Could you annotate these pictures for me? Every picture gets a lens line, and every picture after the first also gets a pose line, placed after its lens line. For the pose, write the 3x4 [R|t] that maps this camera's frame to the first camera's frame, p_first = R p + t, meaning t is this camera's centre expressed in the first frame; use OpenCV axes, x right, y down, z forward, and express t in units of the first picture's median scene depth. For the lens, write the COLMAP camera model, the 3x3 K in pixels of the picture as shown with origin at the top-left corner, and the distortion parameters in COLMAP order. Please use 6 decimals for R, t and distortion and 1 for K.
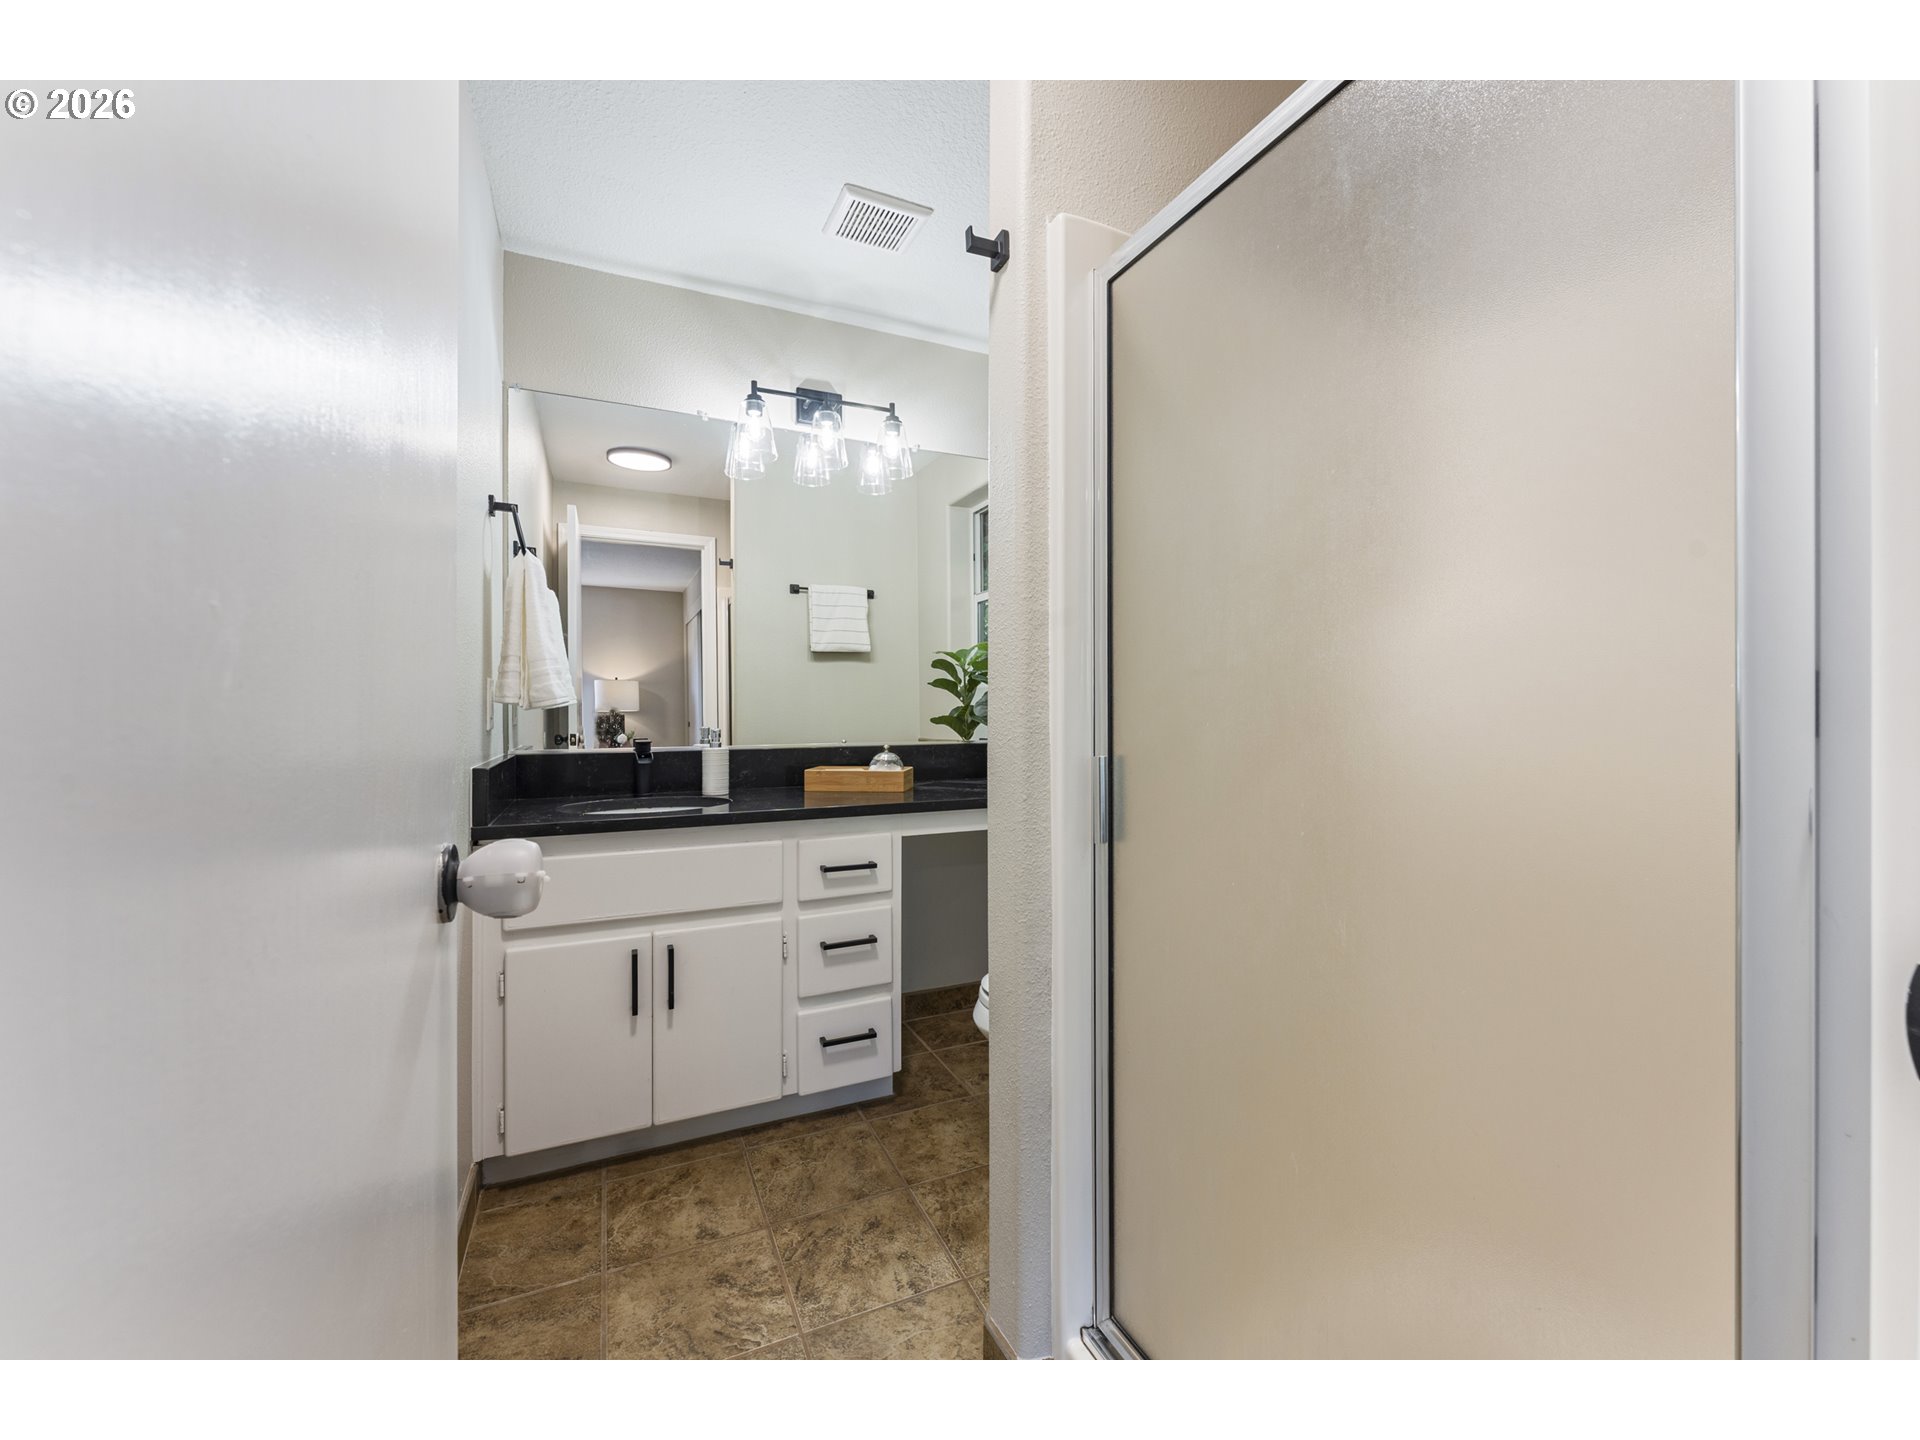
lens RADIAL K [[781.7, 0, 969.7], [0, 781.7, 730.7], [0, 0, 1]] dist [0.000044, -0.000596]
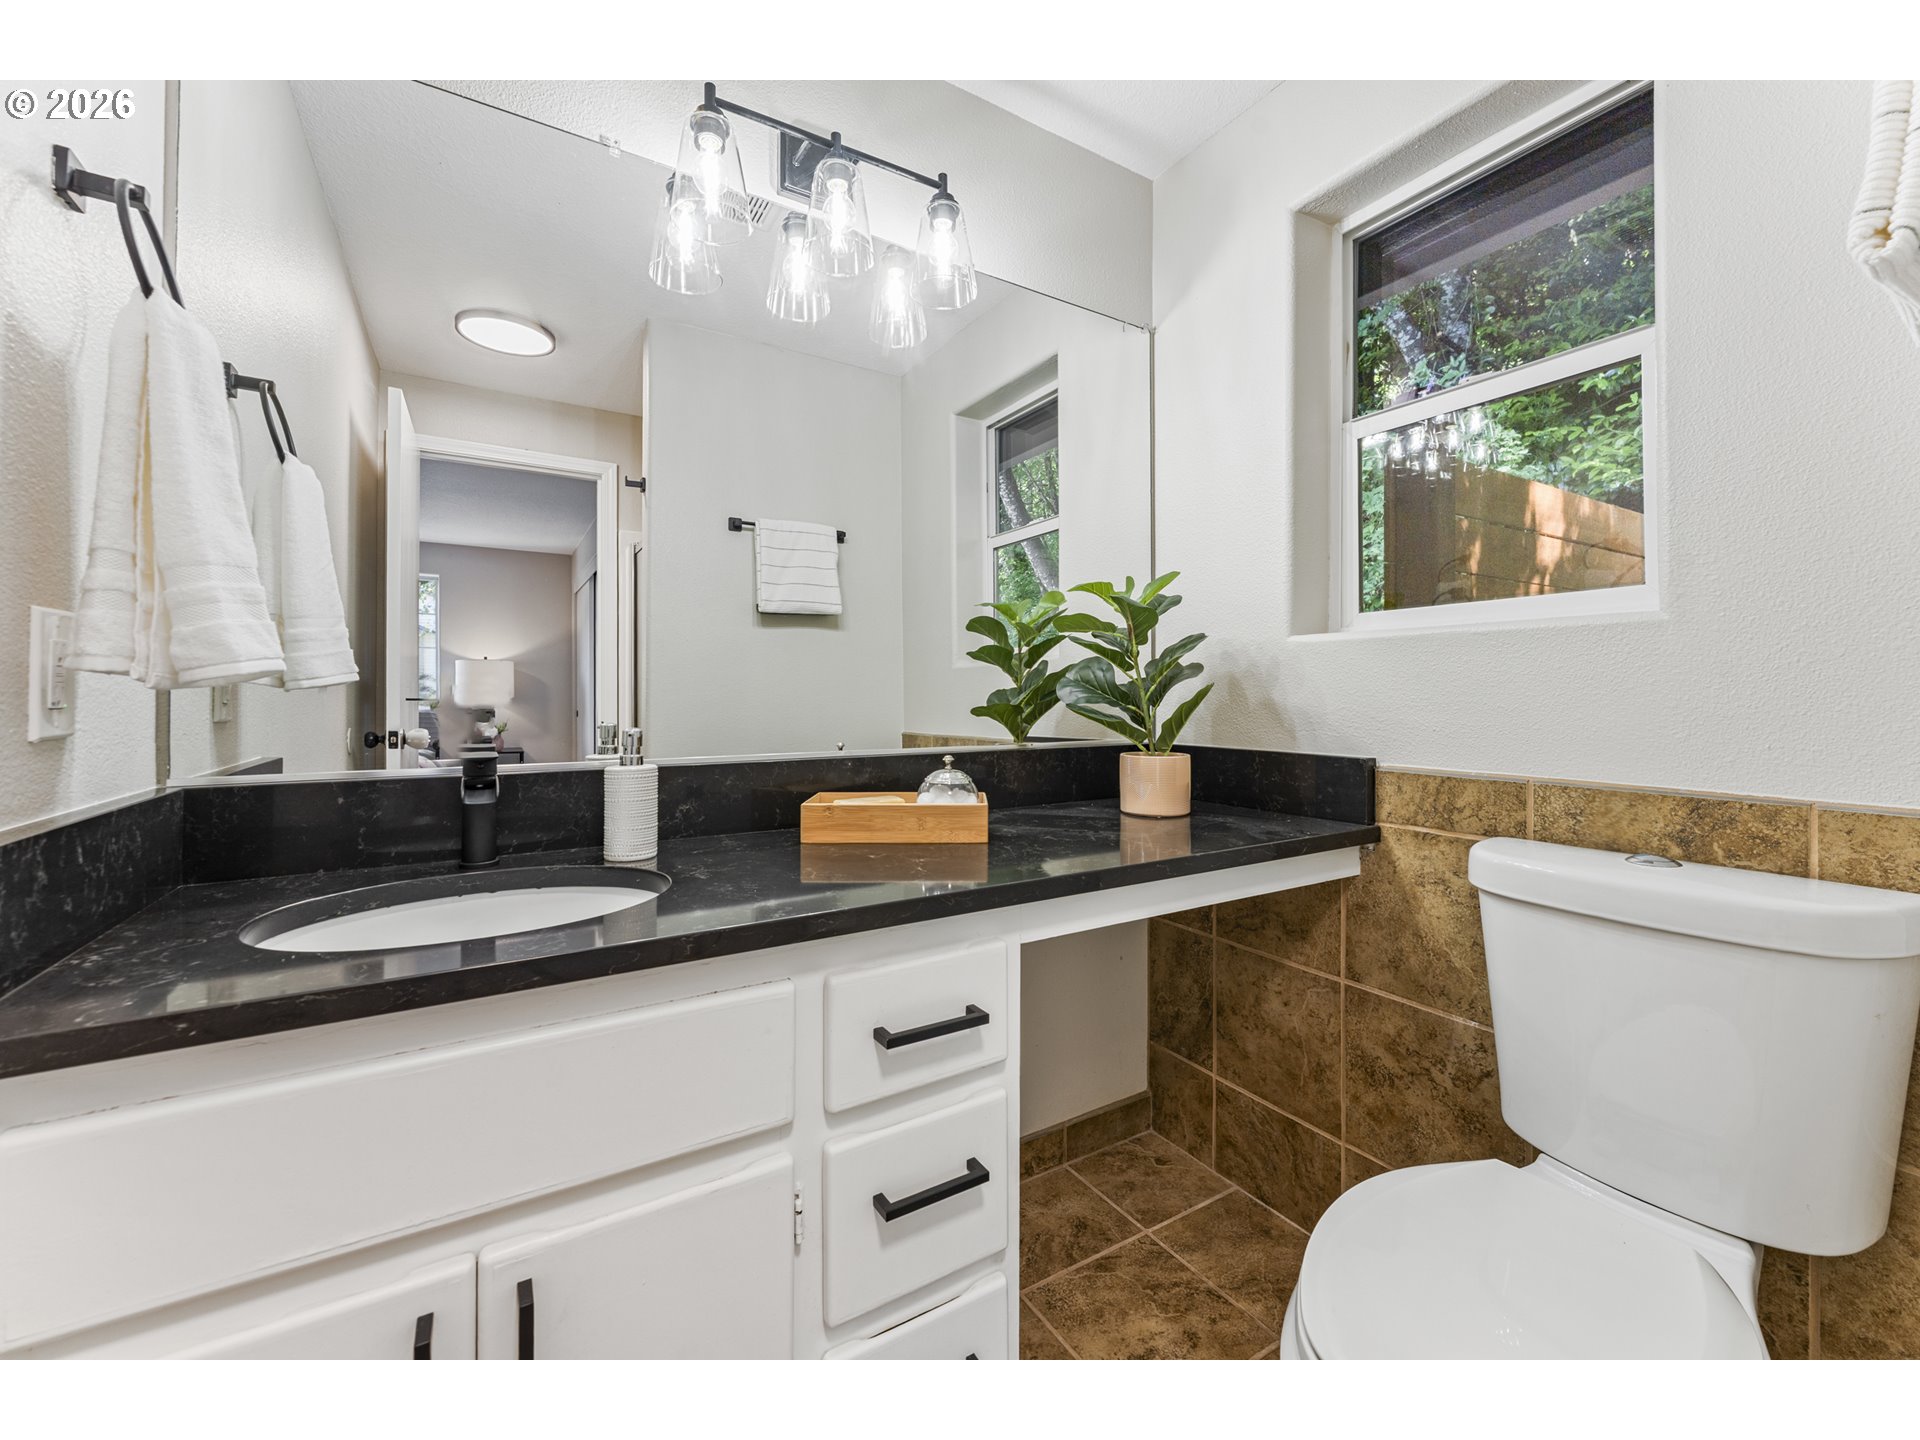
lens RADIAL K [[781.7, 0, 956.0], [0, 781.7, 701.3], [0, 0, 1]] dist [0.000044, -0.000596]
pose [[0.994372, 0.000028, 0.105949, -0.151784], [0.002321, 0.999754, -0.022047, -0.007653], [-0.105924, 0.022169, 0.994127, 0.421973]]
